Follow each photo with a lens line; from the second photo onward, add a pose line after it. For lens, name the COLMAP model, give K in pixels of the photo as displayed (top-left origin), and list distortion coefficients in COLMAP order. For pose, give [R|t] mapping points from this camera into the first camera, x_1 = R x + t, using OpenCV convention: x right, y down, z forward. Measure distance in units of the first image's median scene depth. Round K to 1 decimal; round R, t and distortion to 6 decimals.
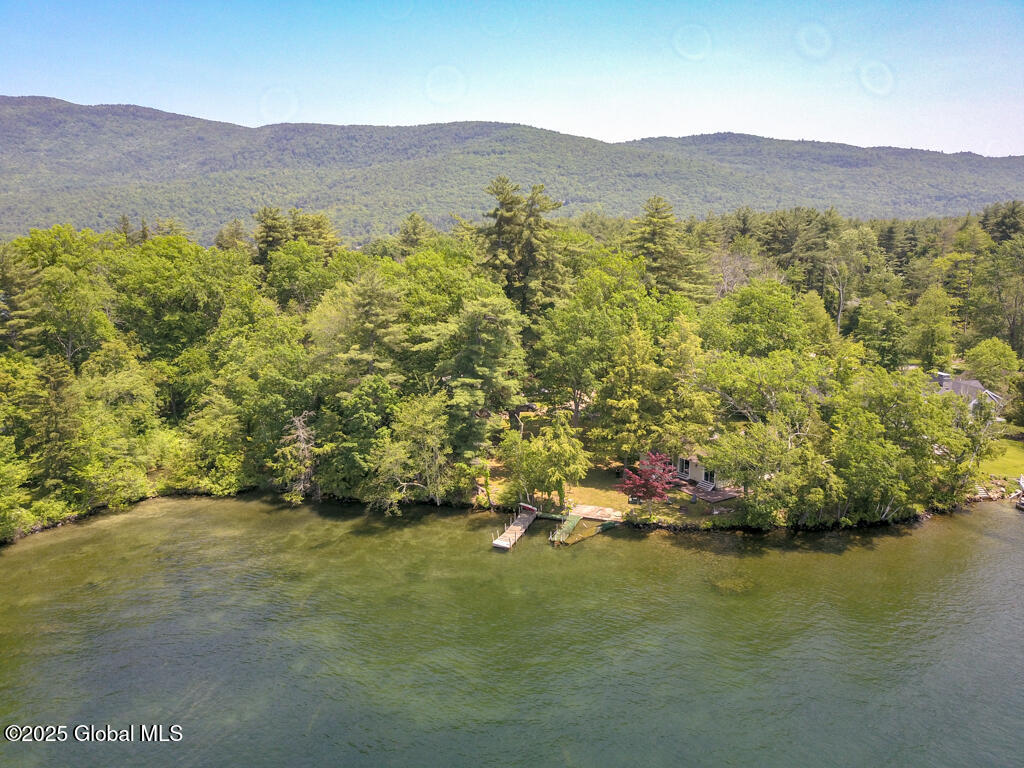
lens RADIAL K [[790.7, 0, 517.1], [0, 790.7, 360.9], [0, 0, 1]] dist [0.028141, -0.034568]
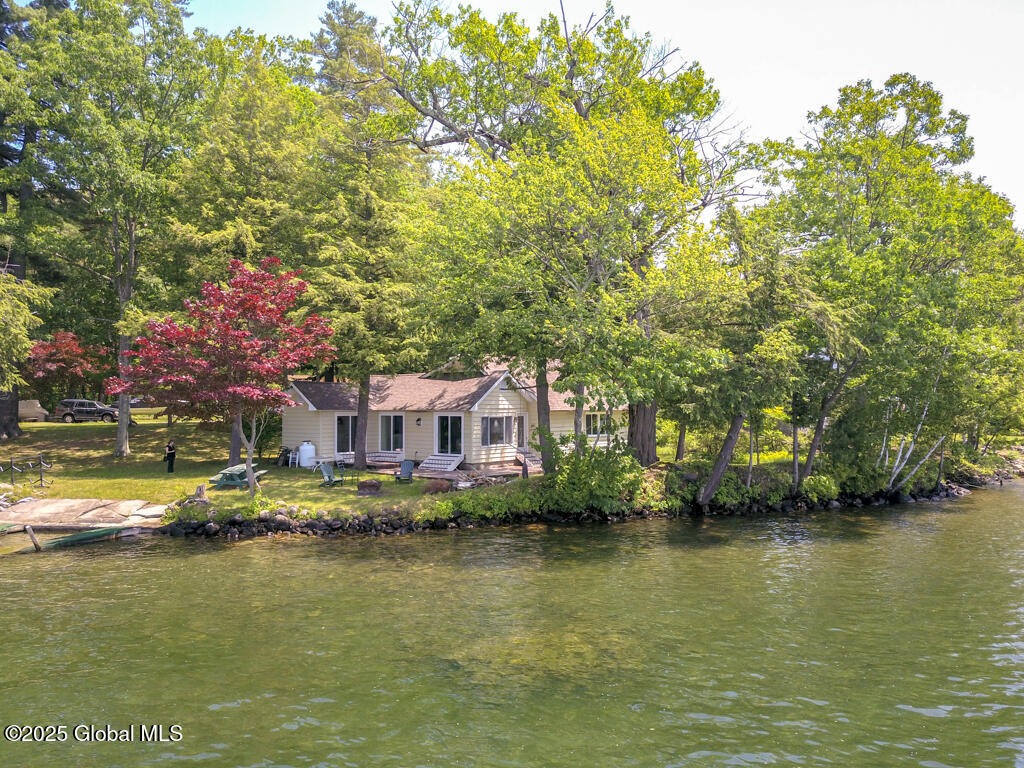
lens RADIAL K [[790.7, 0, 507.8], [0, 790.7, 388.4], [0, 0, 1]] dist [0.028141, -0.034568]
pose [[0.959713, 0.008663, 0.280847, 0.166570], [0.042675, 0.983435, -0.176163, 0.200097], [-0.277721, 0.181051, 0.943446, 0.643225]]
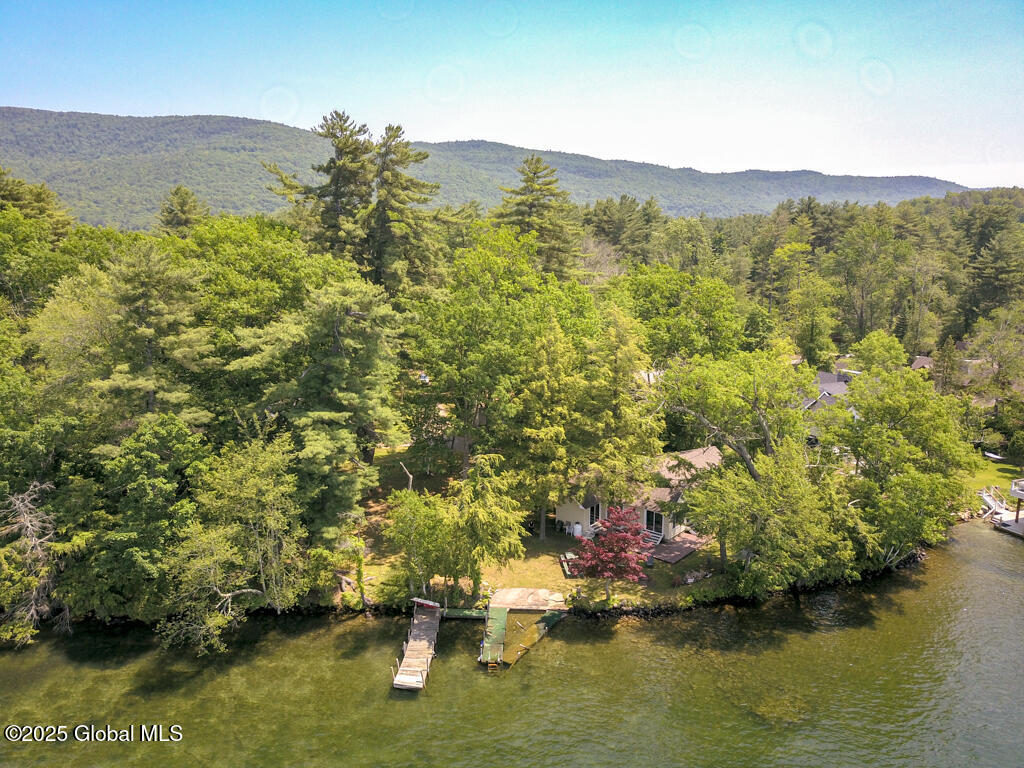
lens RADIAL K [[790.7, 0, 508.9], [0, 790.7, 374.7], [0, 0, 1]] dist [0.028141, -0.034568]
pose [[0.958910, -0.041786, 0.280615, -0.093654], [0.038818, 0.999116, 0.016129, -0.011128], [-0.281041, -0.004573, 0.959685, 0.343406]]
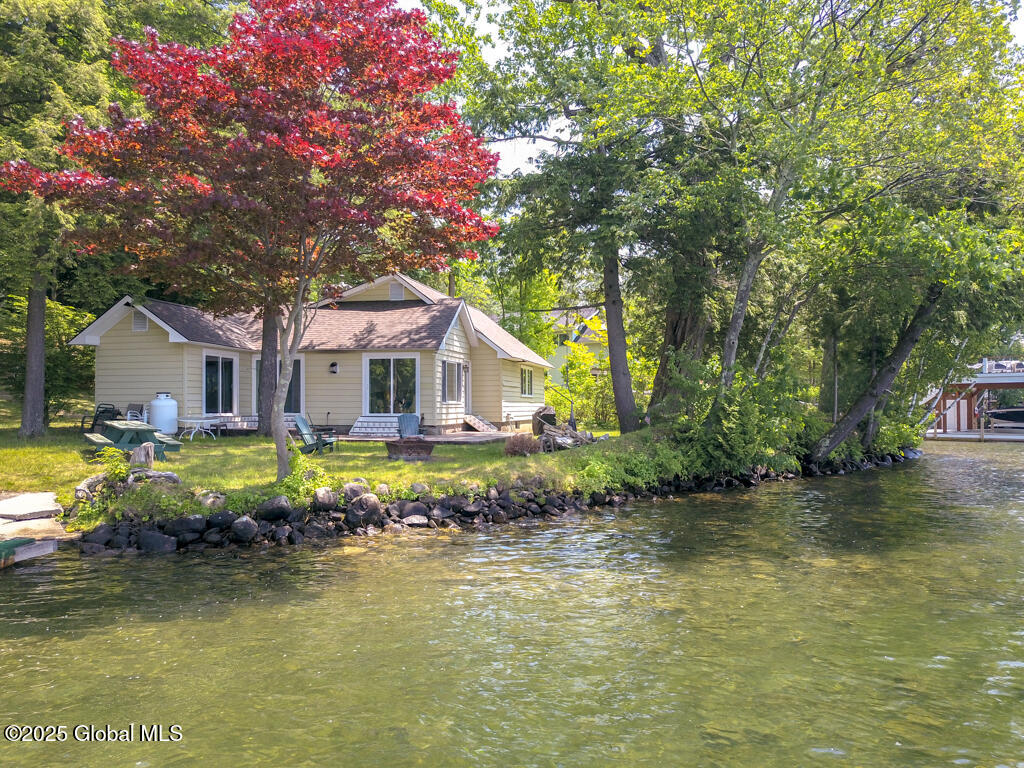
lens RADIAL K [[790.7, 0, 512.8], [0, 790.7, 400.7], [0, 0, 1]] dist [0.028141, -0.034568]
pose [[0.733072, 0.007143, 0.680113, 0.092735], [0.106896, 0.986308, -0.125579, 0.195478], [-0.671698, 0.164760, 0.722272, 0.812938]]
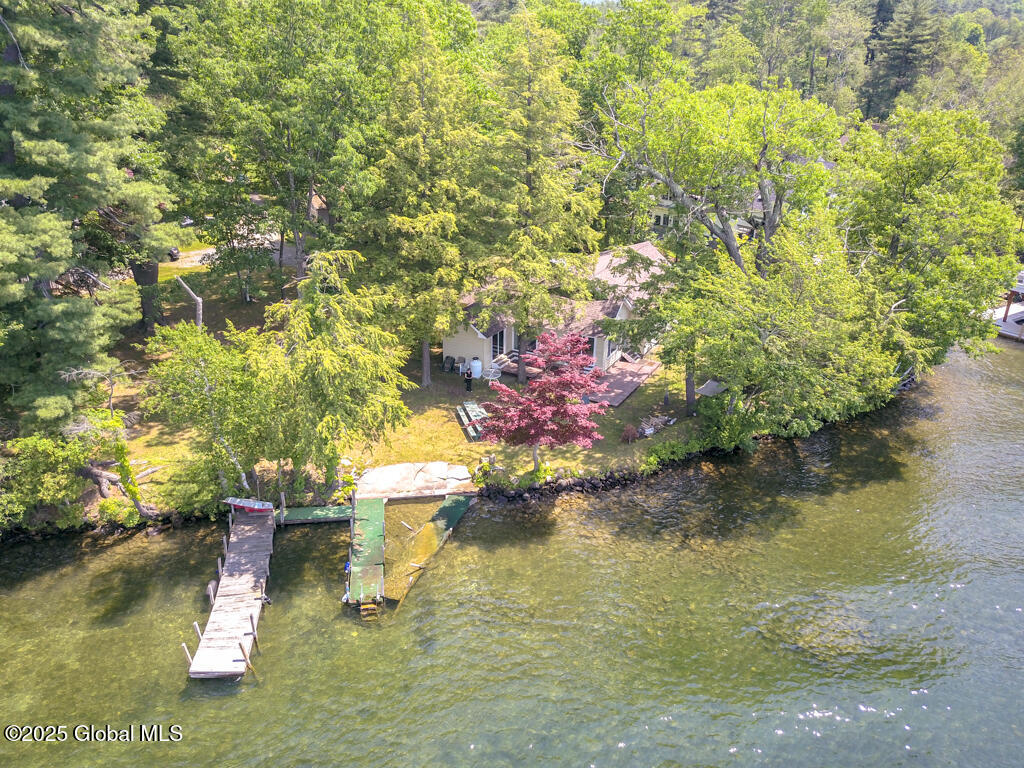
lens RADIAL K [[790.7, 0, 505.2], [0, 790.7, 392.6], [0, 0, 1]] dist [0.028141, -0.034568]
pose [[0.890821, -0.172049, 0.420520, -0.028855], [0.061699, 0.962767, 0.263199, 0.032017], [-0.450146, -0.208517, 0.868268, 0.588935]]
